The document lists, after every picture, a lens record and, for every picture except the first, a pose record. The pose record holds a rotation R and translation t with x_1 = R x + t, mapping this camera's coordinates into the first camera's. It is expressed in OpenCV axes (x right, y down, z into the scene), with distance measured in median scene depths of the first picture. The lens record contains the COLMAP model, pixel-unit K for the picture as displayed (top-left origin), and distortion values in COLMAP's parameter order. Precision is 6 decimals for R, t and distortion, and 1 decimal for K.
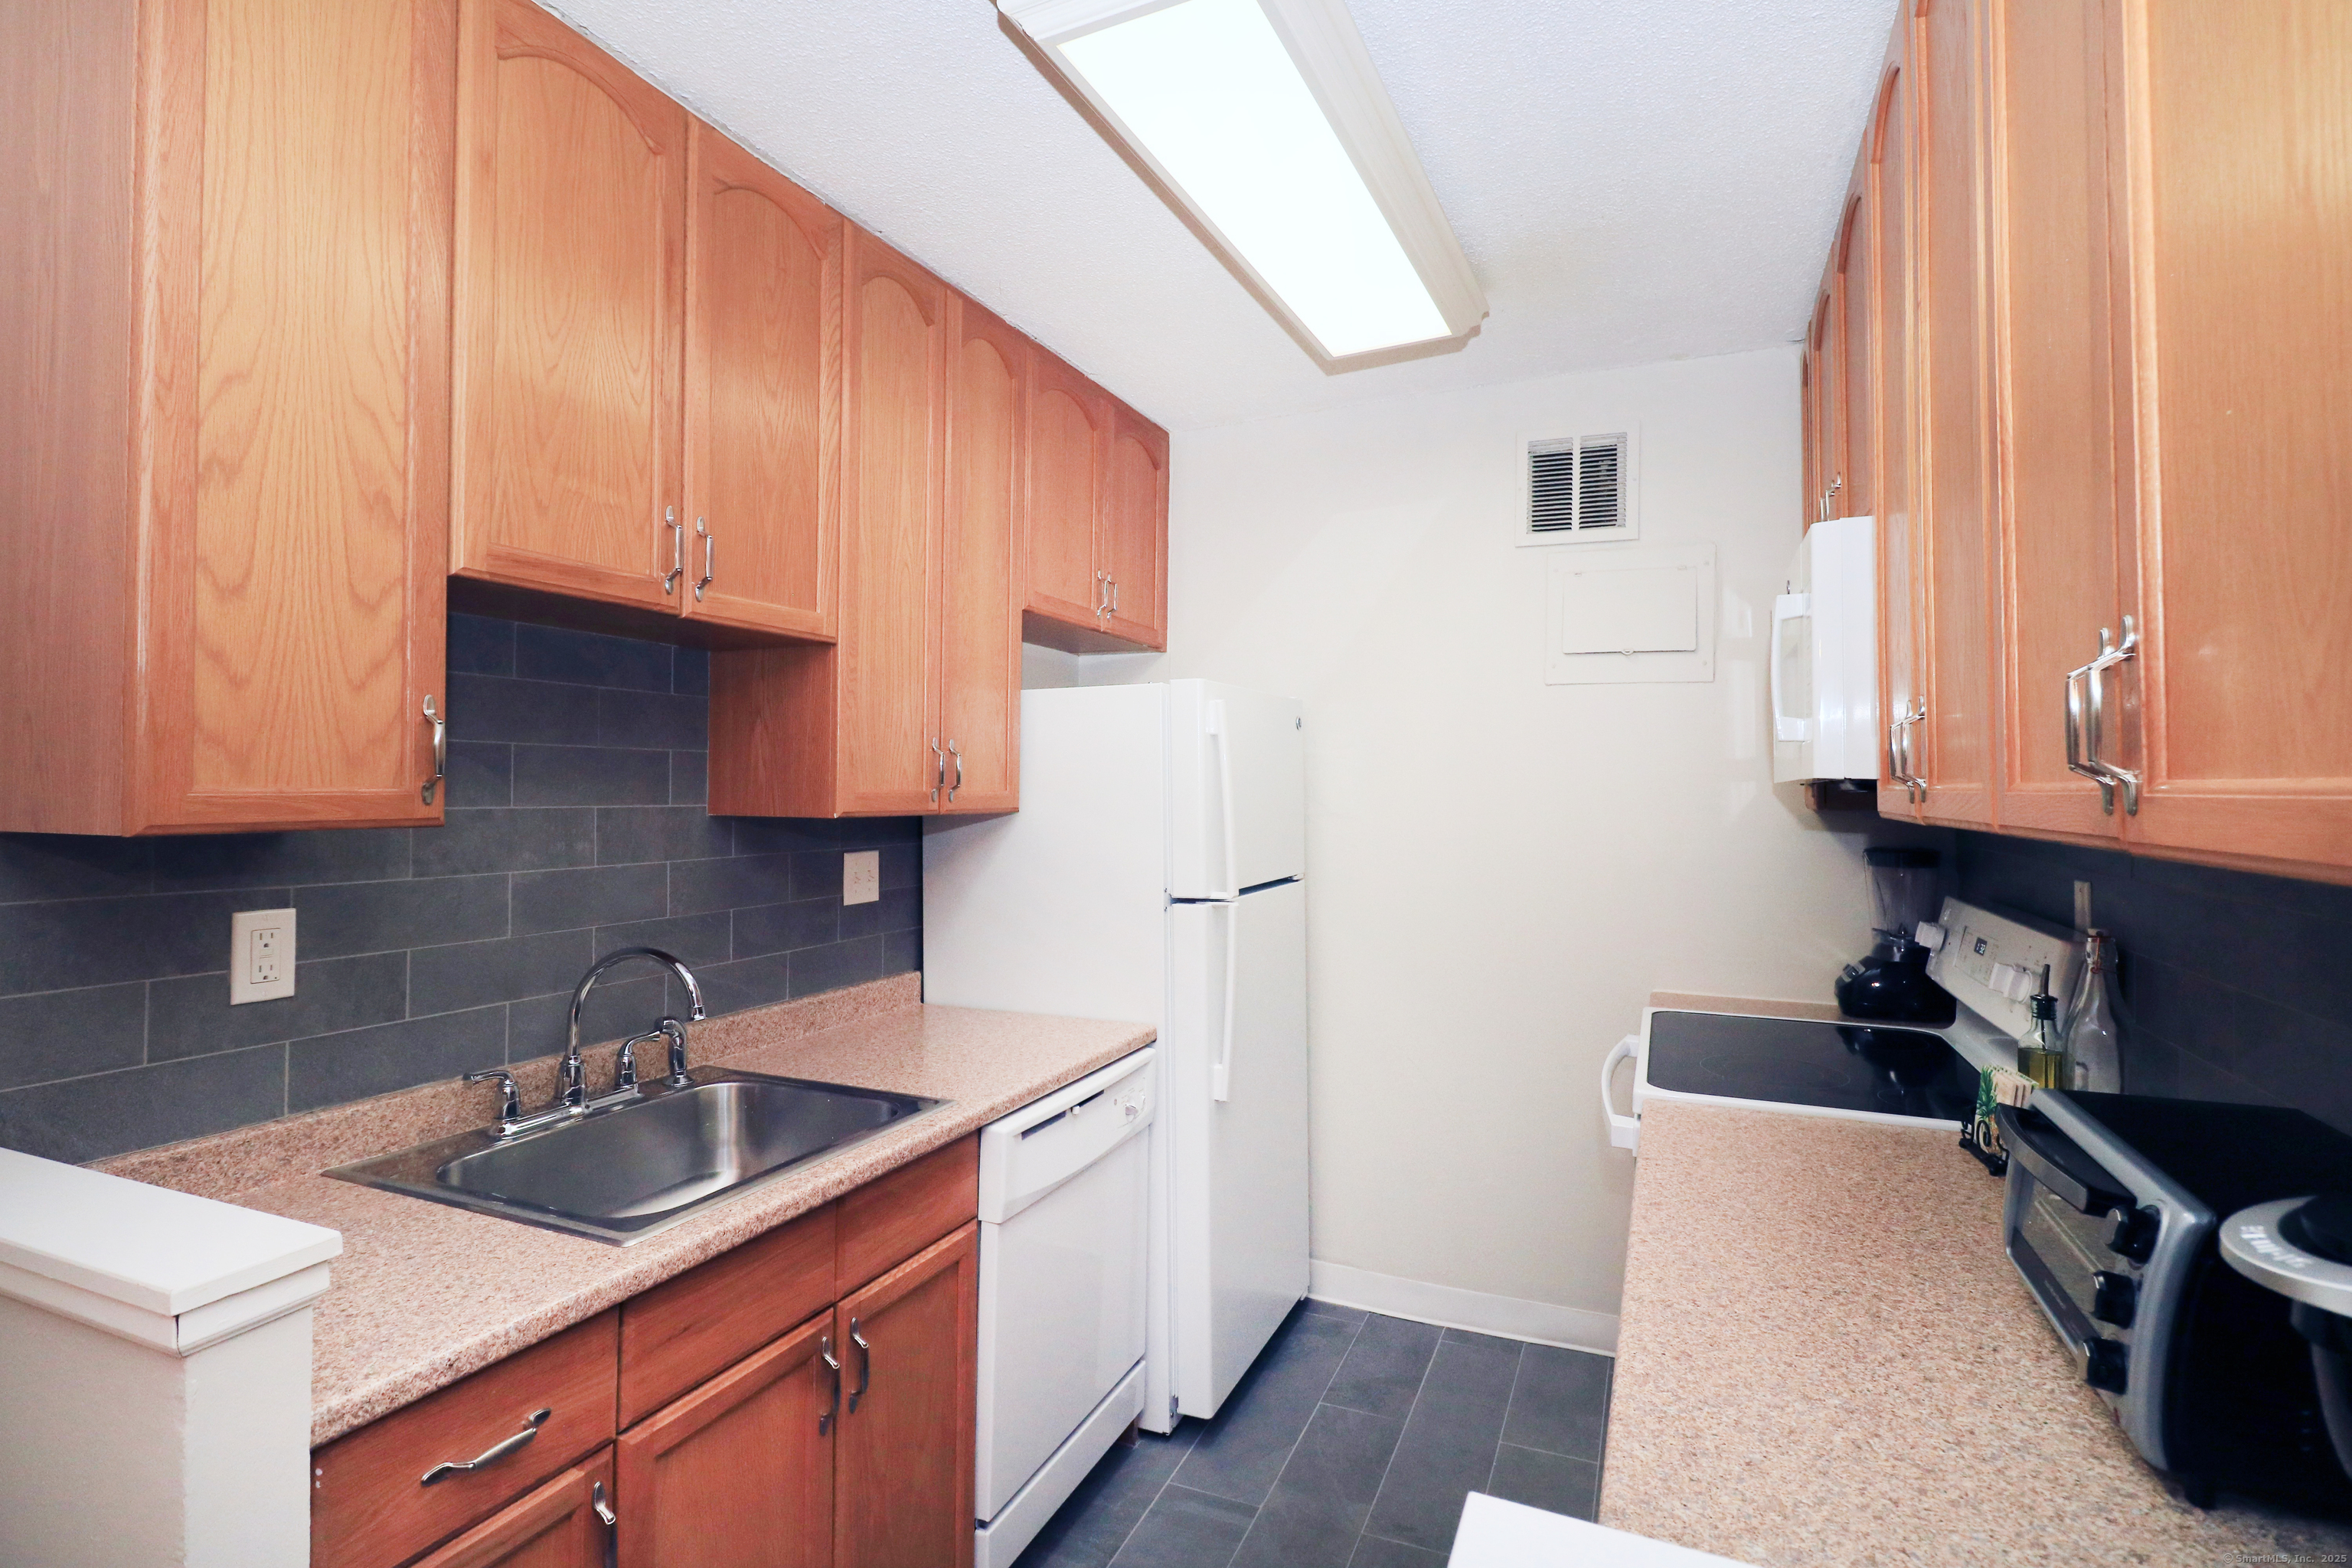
lens RADIAL K [[1130.2, 0, 1176.0], [0, 1130.2, 784.0], [0, 0, 1]] dist [0.001459, -0.000180]
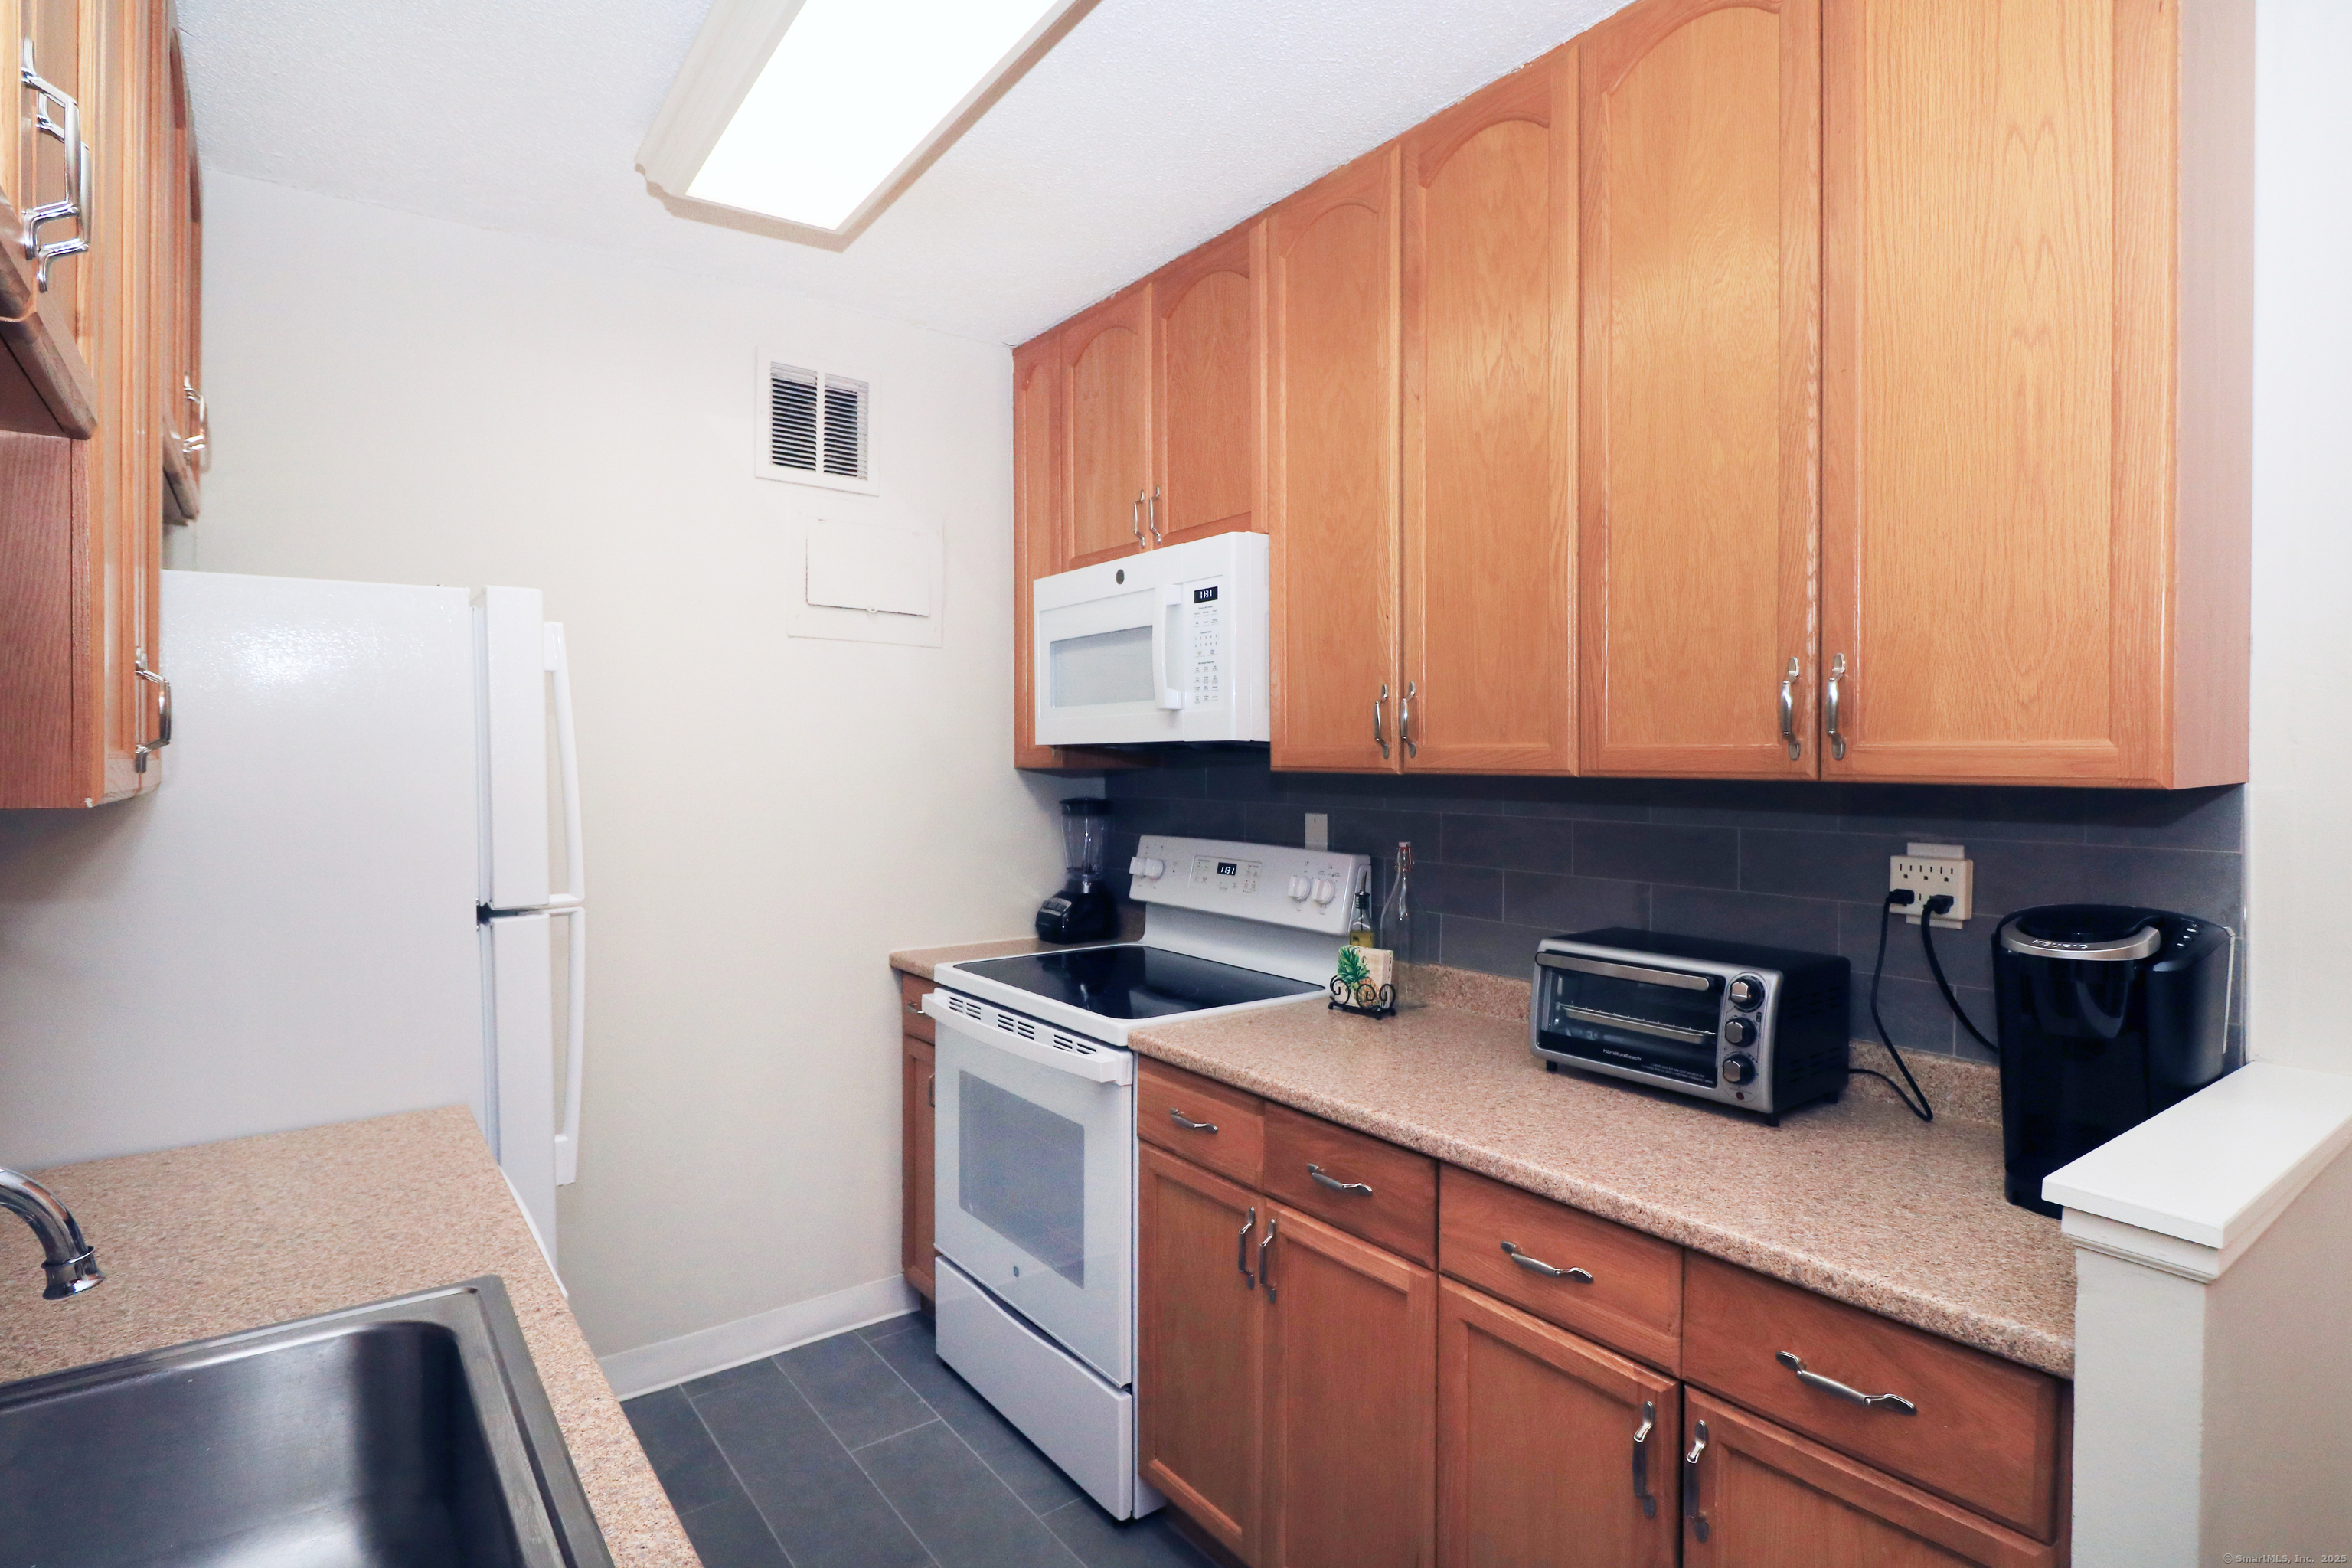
lens RADIAL K [[1197.8, 0, 1176.0], [0, 1197.8, 784.0], [0, 0, 1]] dist [-0.000811, -0.000452]
pose [[0.491851, -0.024149, 0.870344, -0.593447], [-0.002363, 0.999575, 0.029070, 0.004967], [-0.870676, -0.016354, 0.491585, 0.407819]]
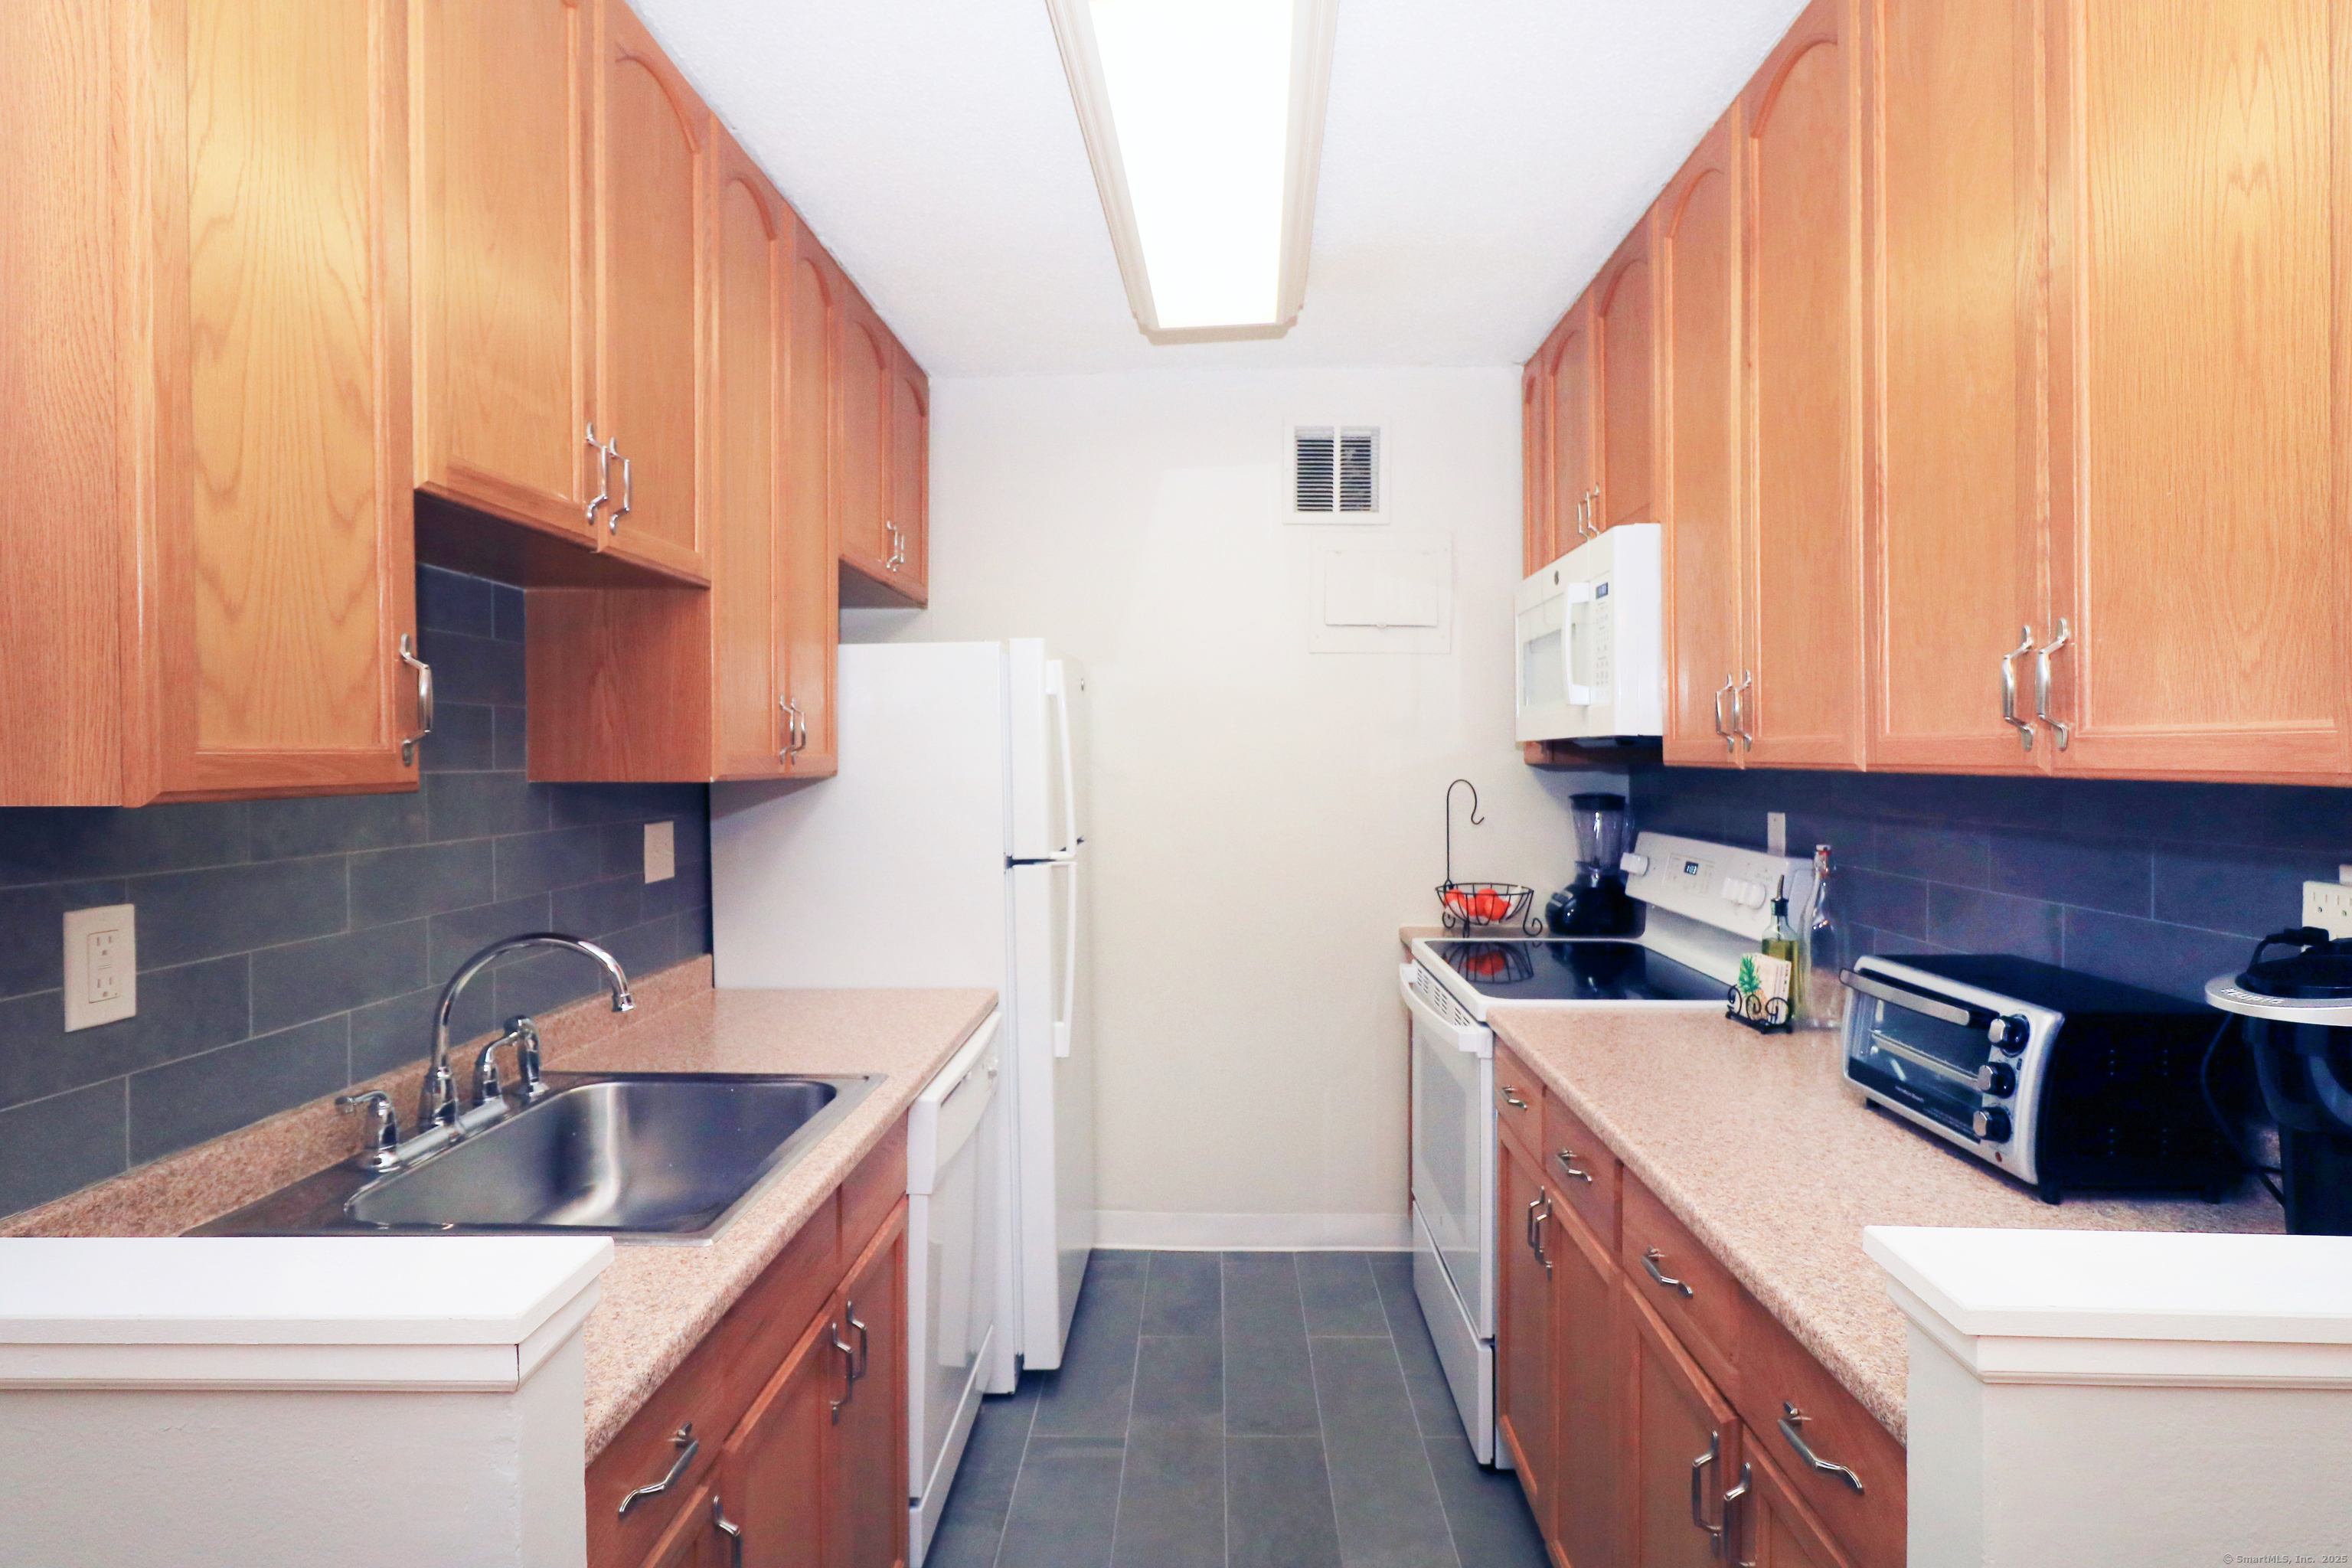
lens RADIAL K [[1172.7, 0, 1176.0], [0, 1172.7, 784.0], [0, 0, 1]] dist [0.000370, 0.001251]
pose [[0.928920, -0.017097, 0.369886, -0.348648], [0.006712, 0.999547, 0.029347, 0.007684], [-0.370220, -0.024778, 0.928614, -0.009024]]
